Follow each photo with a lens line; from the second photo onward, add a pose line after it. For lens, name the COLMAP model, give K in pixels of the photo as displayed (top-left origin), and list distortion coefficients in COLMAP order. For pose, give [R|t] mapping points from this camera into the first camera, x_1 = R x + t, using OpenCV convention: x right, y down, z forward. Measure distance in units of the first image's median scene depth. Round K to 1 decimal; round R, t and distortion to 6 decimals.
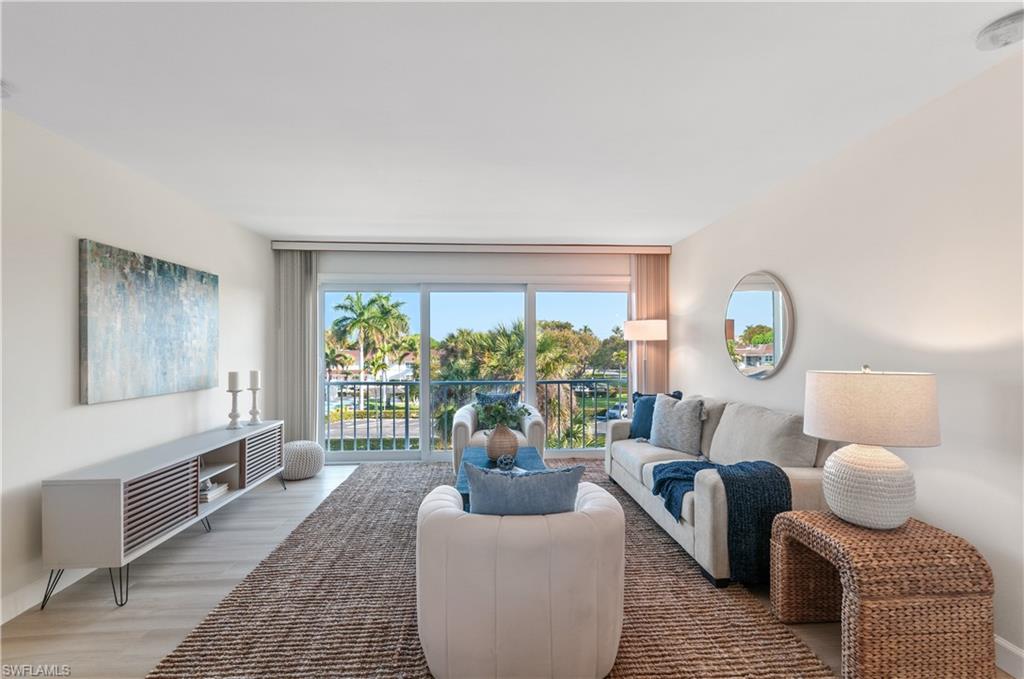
lens RADIAL K [[451.0, 0, 518.0], [0, 451.0, 347.6], [0, 0, 1]] dist [0.002322, 0.000474]
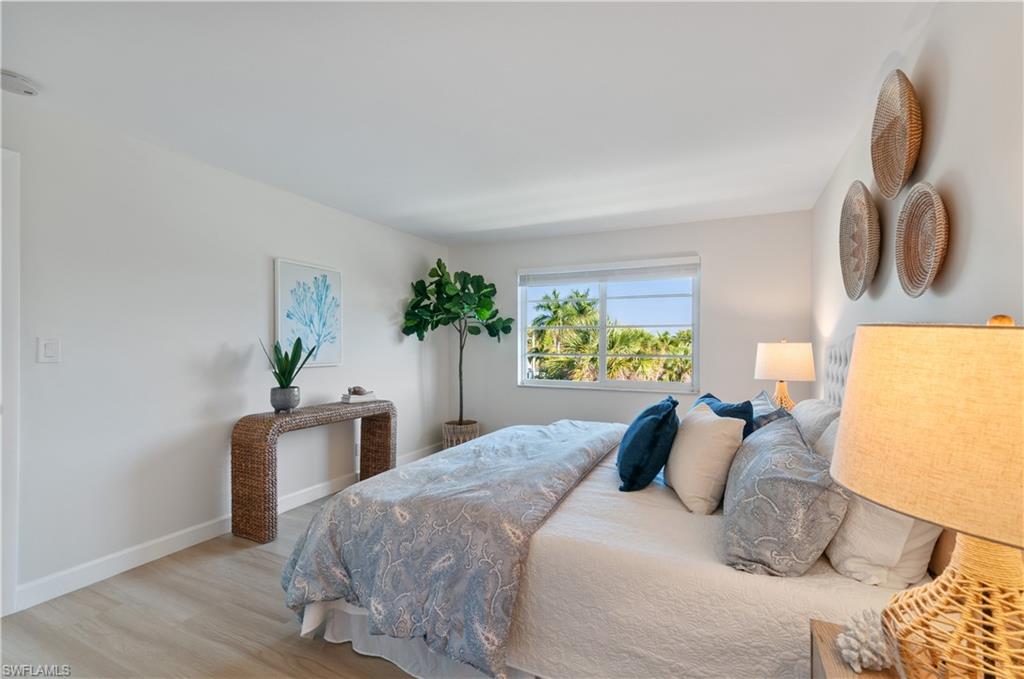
lens RADIAL K [[451.0, 0, 515.2], [0, 451.0, 342.0], [0, 0, 1]] dist [0.002322, 0.000474]
pose [[0.877629, 0.003399, -0.479329, 1.232467], [-0.005096, 0.999985, -0.002240, 0.001138], [0.479314, 0.004409, 0.877632, 0.205284]]
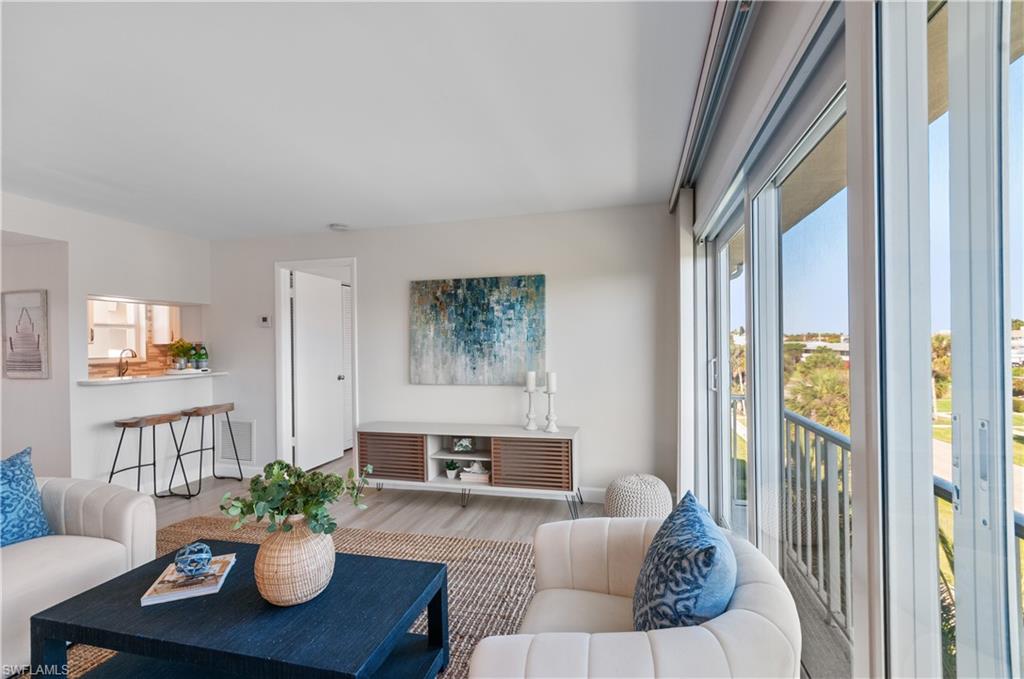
lens RADIAL K [[451.0, 0, 511.2], [0, 451.0, 345.0], [0, 0, 1]] dist [0.002322, 0.000474]
pose [[-0.316279, 0.008714, -0.948626, 0.284052], [0.017133, 0.999847, 0.003472, -0.007360], [0.948511, -0.015155, -0.316380, 1.138747]]
